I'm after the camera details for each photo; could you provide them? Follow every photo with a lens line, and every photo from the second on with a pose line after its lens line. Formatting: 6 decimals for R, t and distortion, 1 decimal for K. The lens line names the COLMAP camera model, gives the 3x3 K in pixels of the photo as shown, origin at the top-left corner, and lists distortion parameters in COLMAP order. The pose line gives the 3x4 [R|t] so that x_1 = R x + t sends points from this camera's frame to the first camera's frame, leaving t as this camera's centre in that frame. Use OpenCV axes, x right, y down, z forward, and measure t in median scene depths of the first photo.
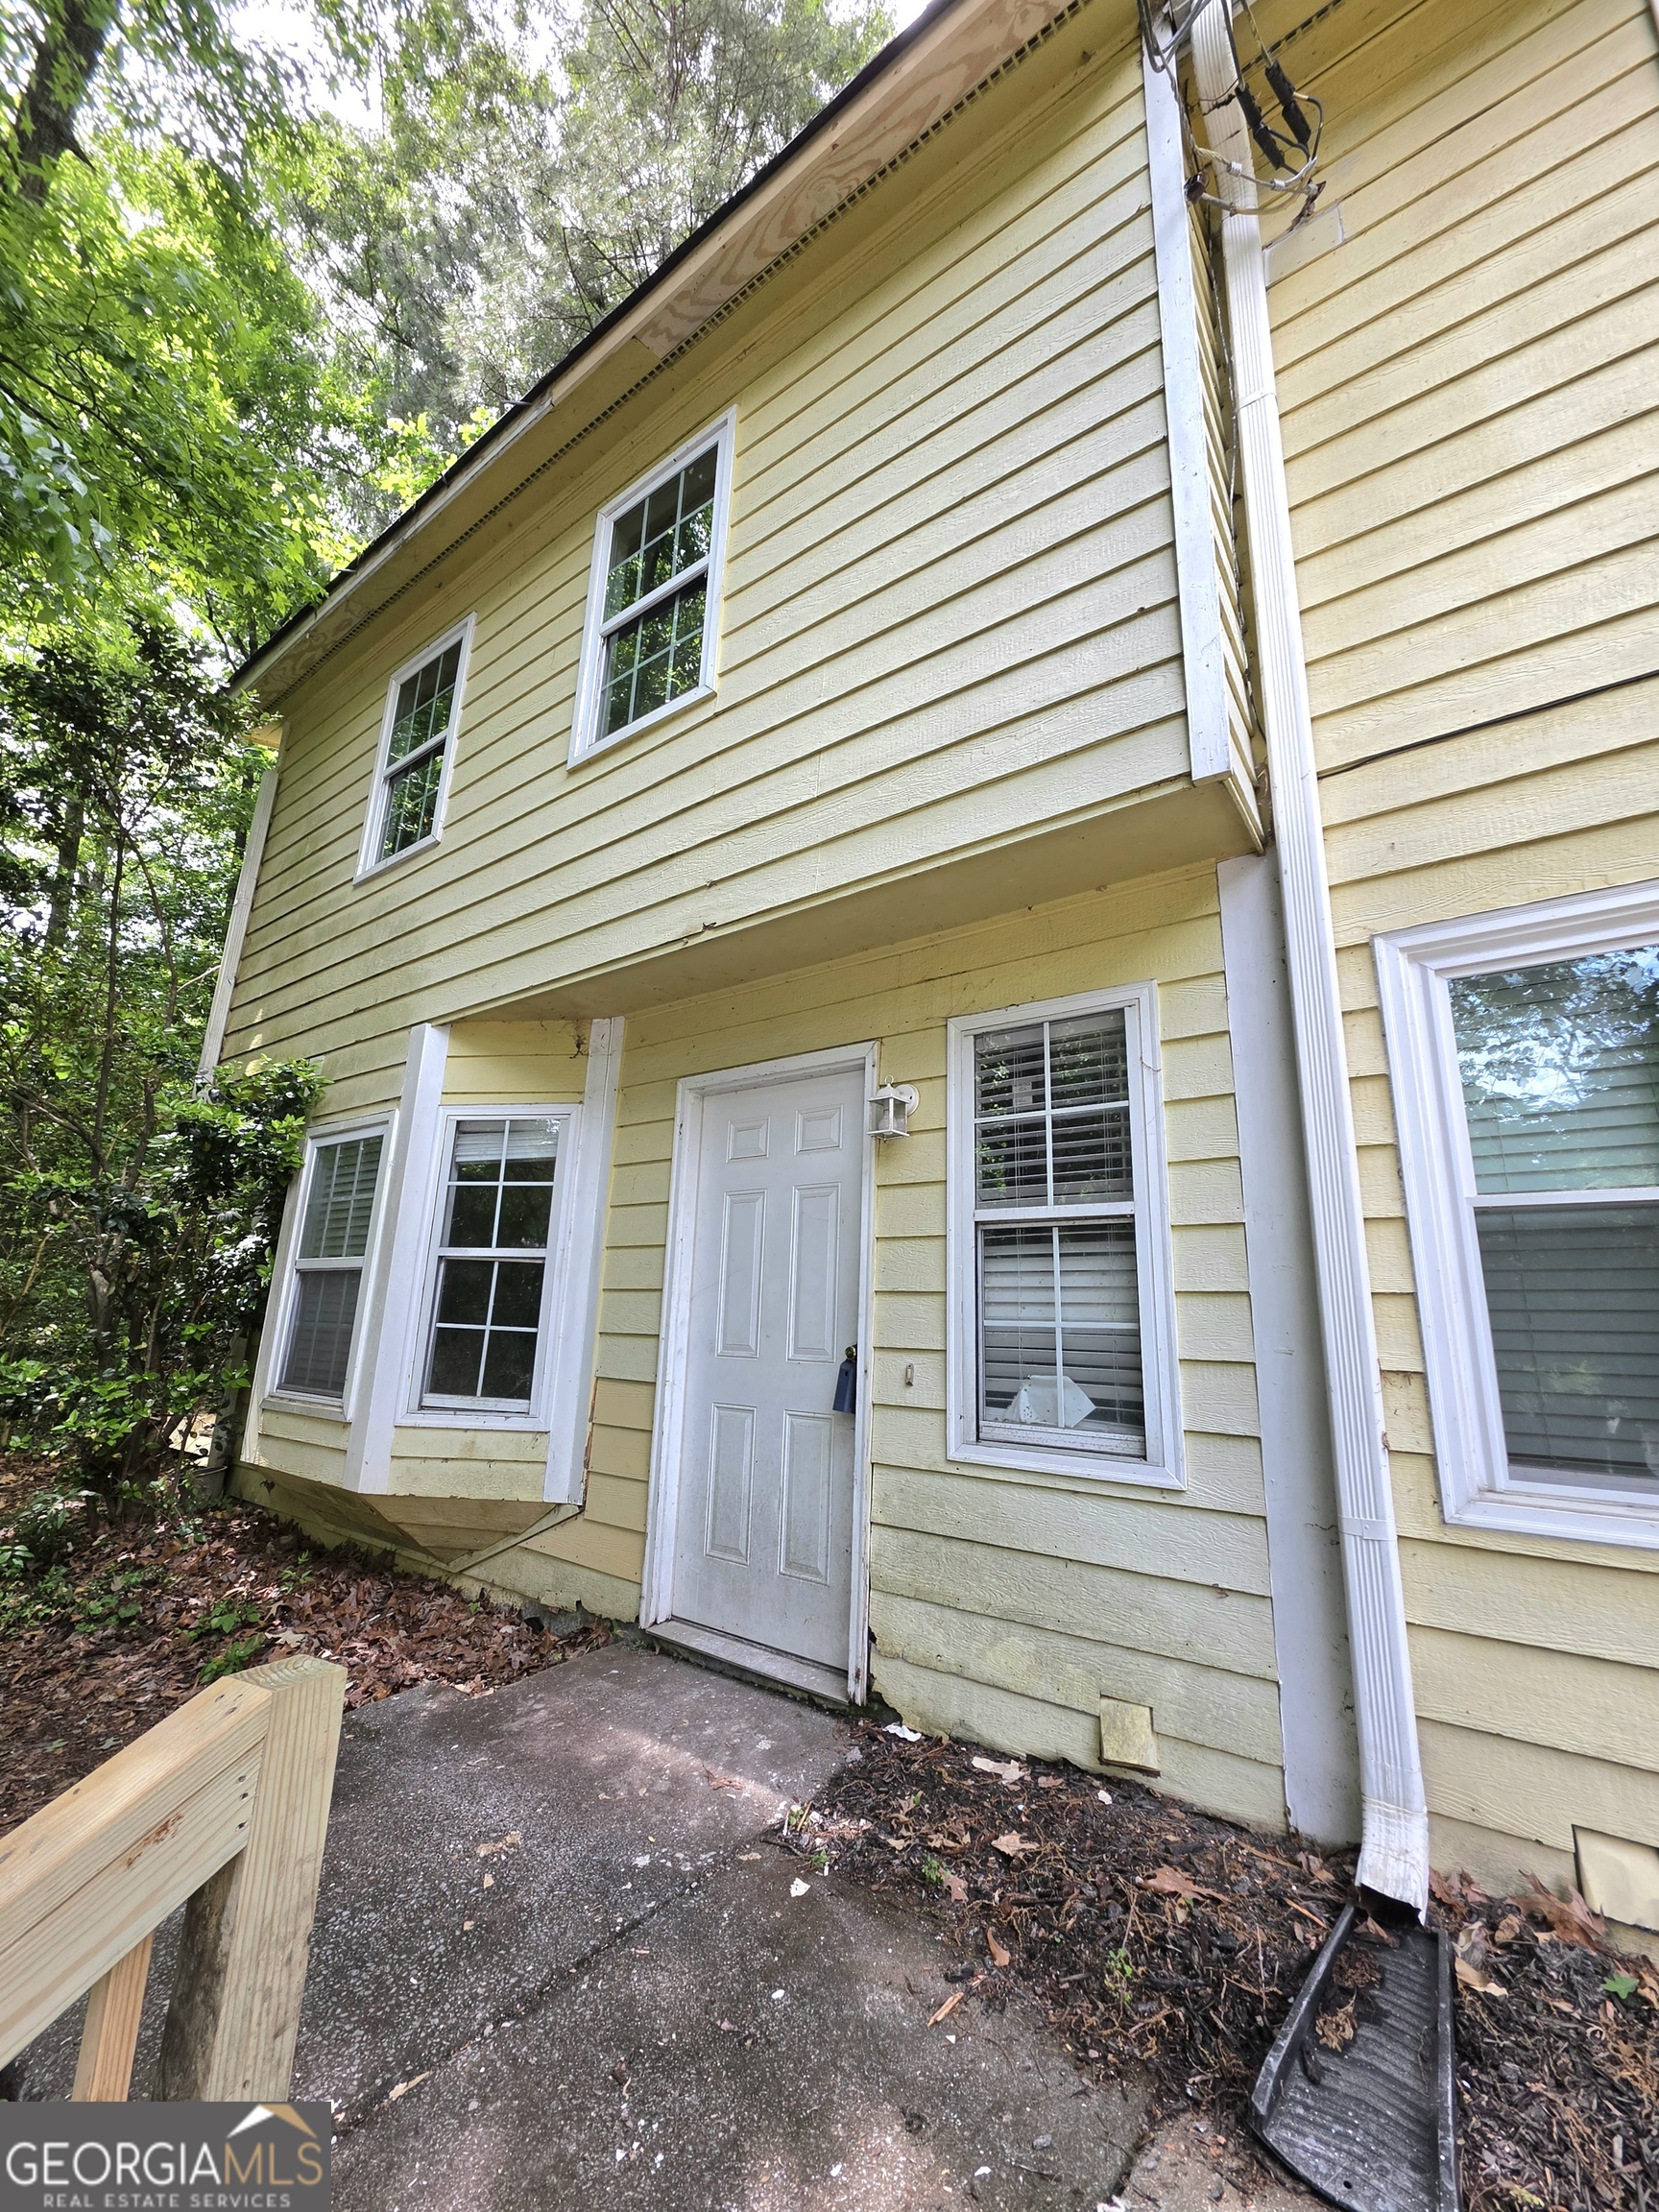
lens RADIAL K [[888.5, 0, 837.3], [0, 888.5, 1115.4], [0, 0, 1]] dist [-0.001366, 0.000529]
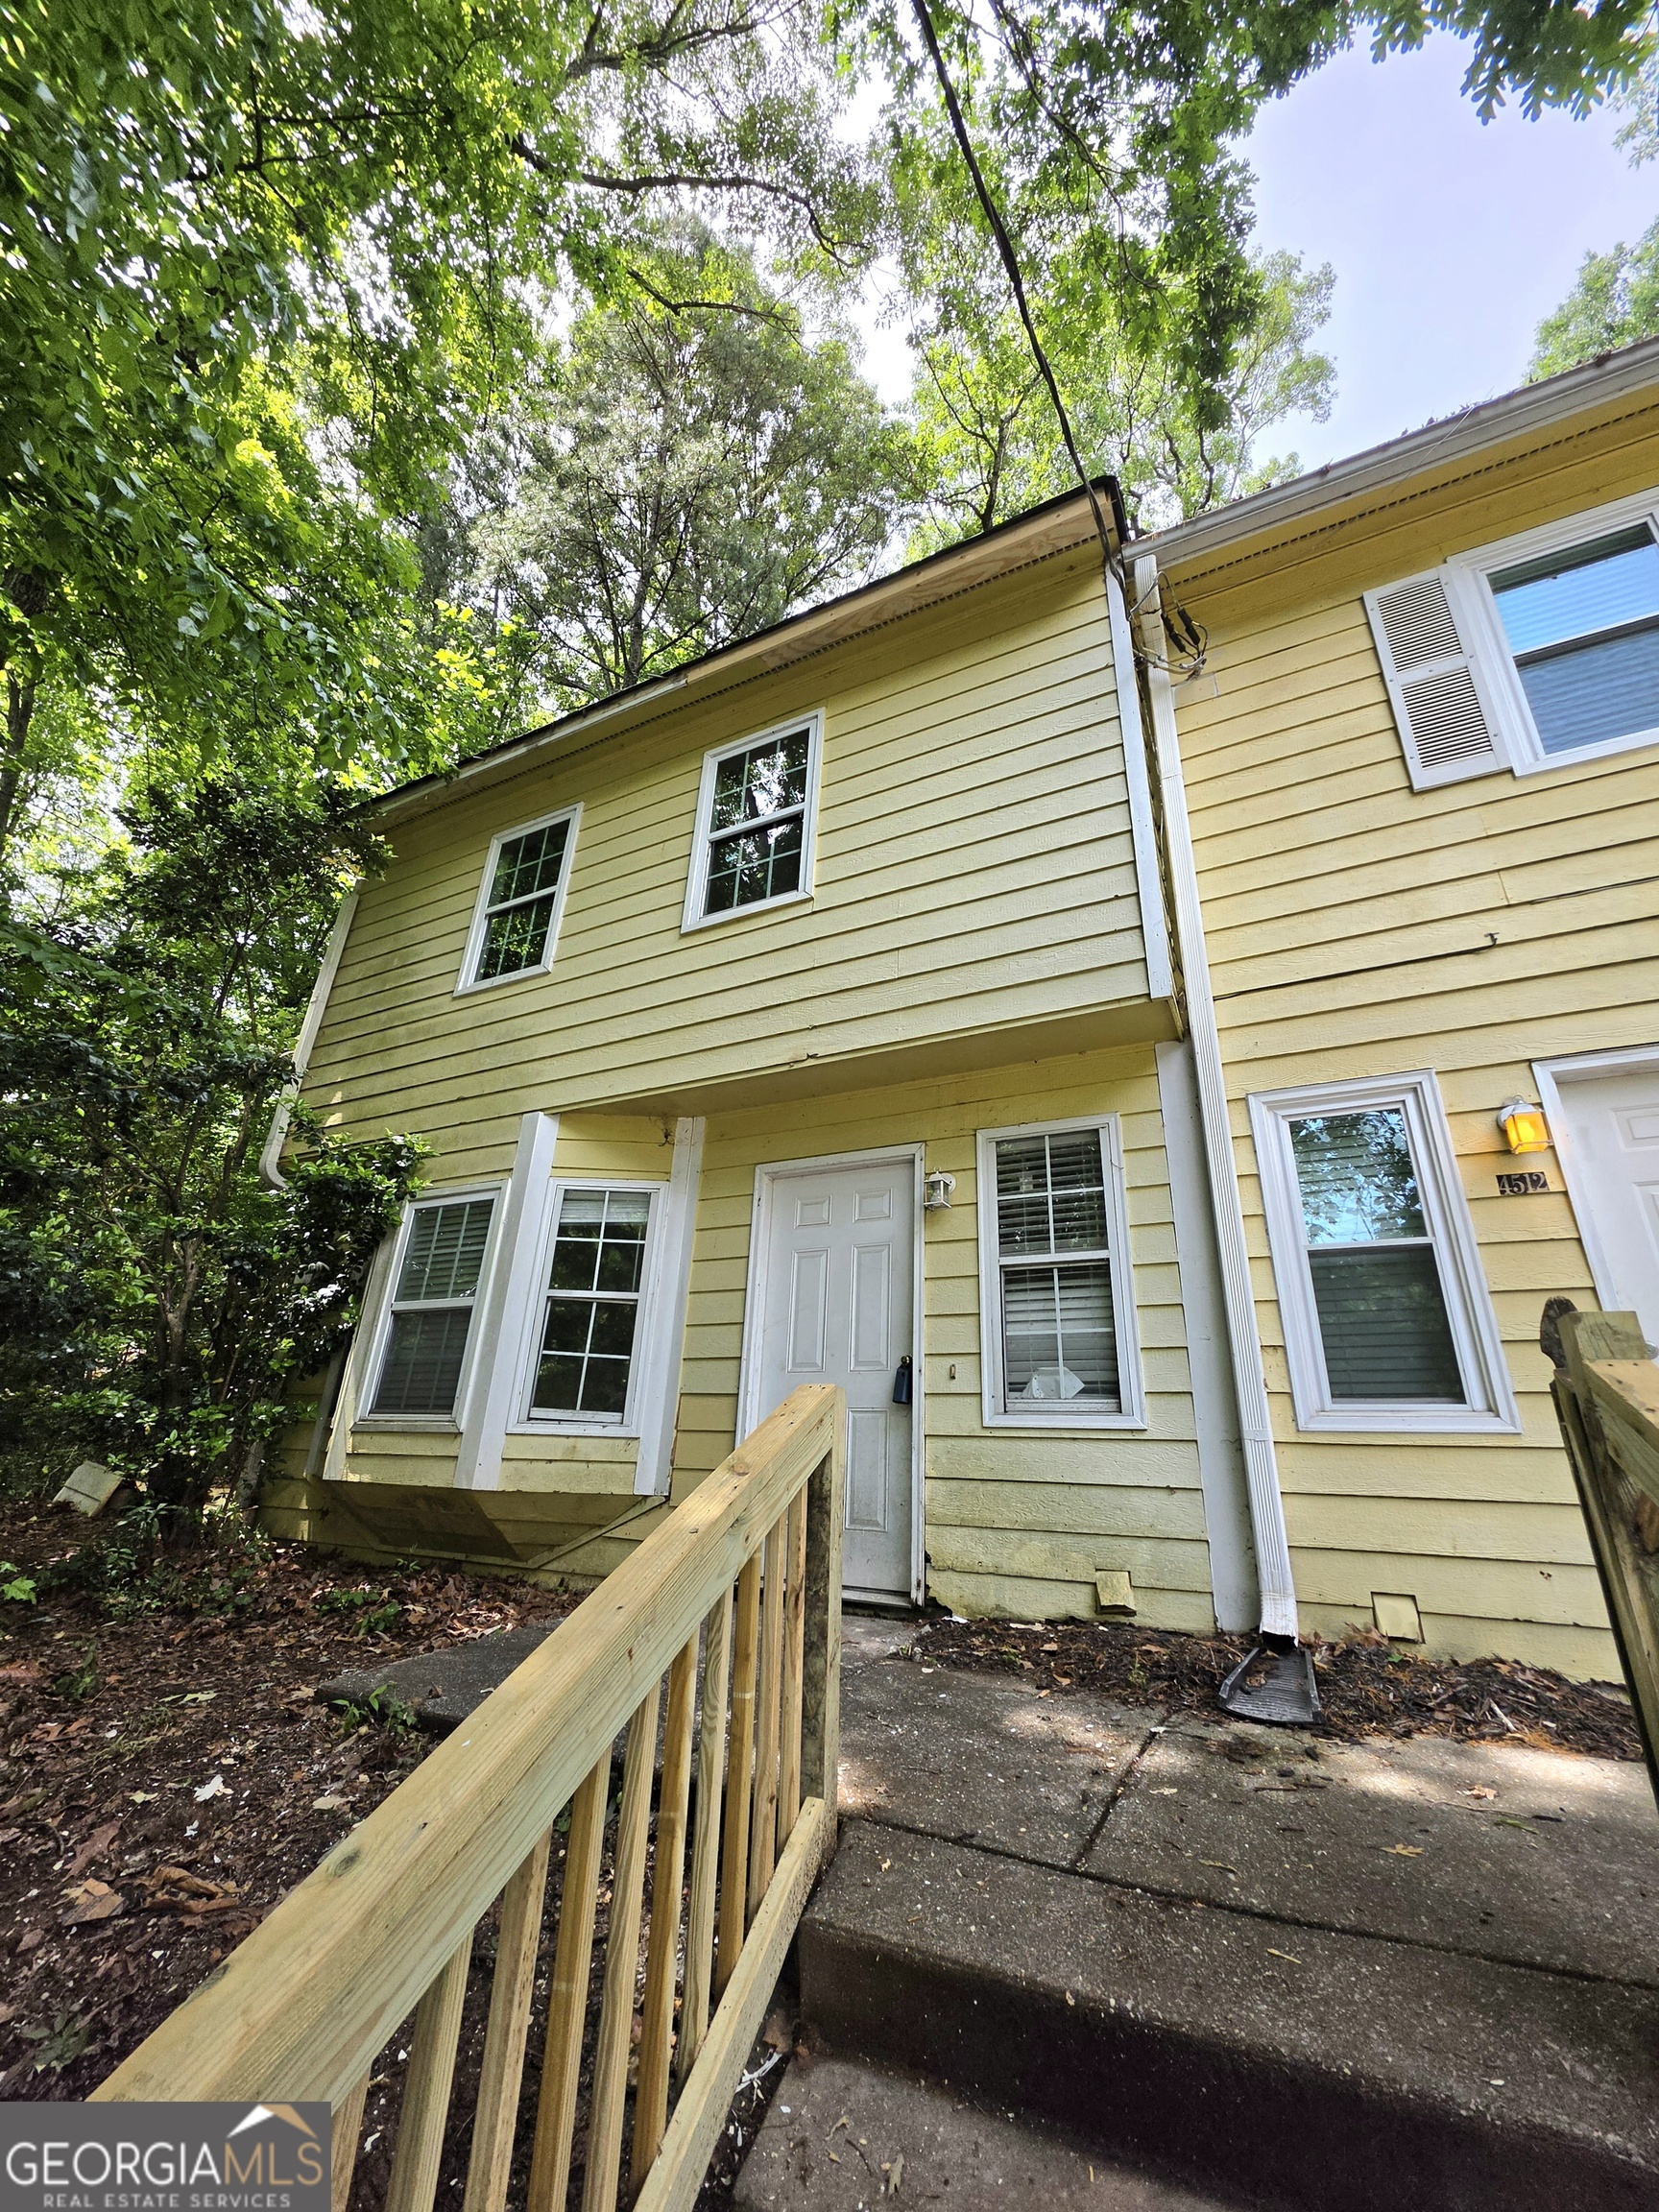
lens RADIAL K [[888.5, 0, 837.3], [0, 888.5, 1115.4], [0, 0, 1]] dist [-0.001366, 0.000529]
pose [[0.986940, 0.066778, 0.146594, -0.335097], [-0.044781, 0.987894, -0.148525, 0.101021], [-0.154738, 0.140021, 0.977983, -0.430322]]
